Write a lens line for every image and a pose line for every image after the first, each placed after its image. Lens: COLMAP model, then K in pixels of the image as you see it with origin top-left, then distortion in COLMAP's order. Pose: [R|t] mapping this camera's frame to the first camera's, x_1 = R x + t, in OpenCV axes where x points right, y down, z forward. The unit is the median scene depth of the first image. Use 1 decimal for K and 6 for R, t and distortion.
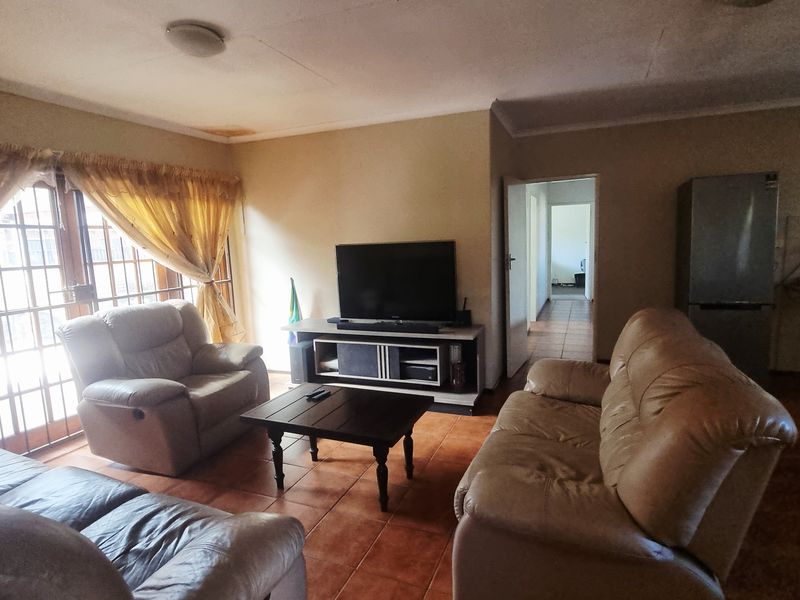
lens RADIAL K [[449.9, 0, 407.0], [0, 449.9, 299.3], [0, 0, 1]] dist [-0.000520, -0.002483]
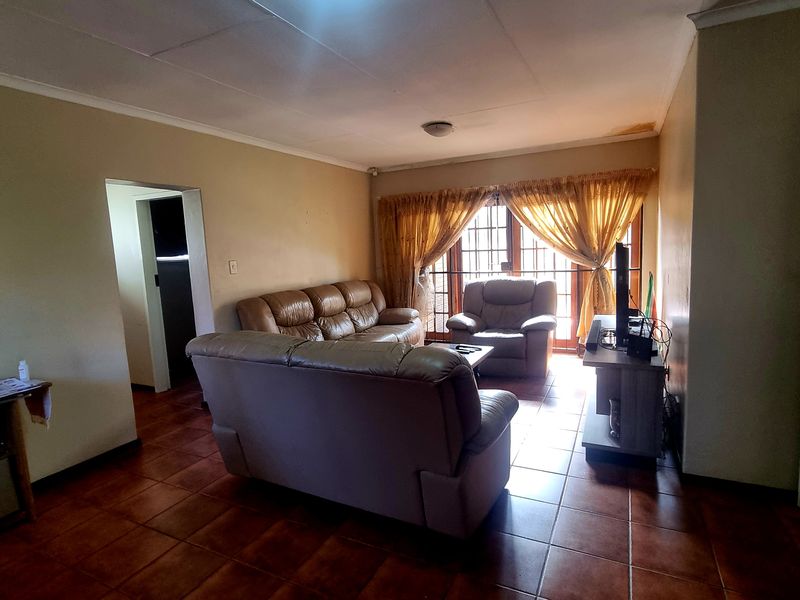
lens RADIAL K [[449.9, 0, 407.0], [0, 449.9, 299.3], [0, 0, 1]] dist [-0.000520, -0.002483]
pose [[-0.075277, 0.161673, -0.983969, 0.905674], [-0.080743, 0.982540, 0.167615, -0.132427], [0.993888, 0.092066, -0.060909, 0.671358]]
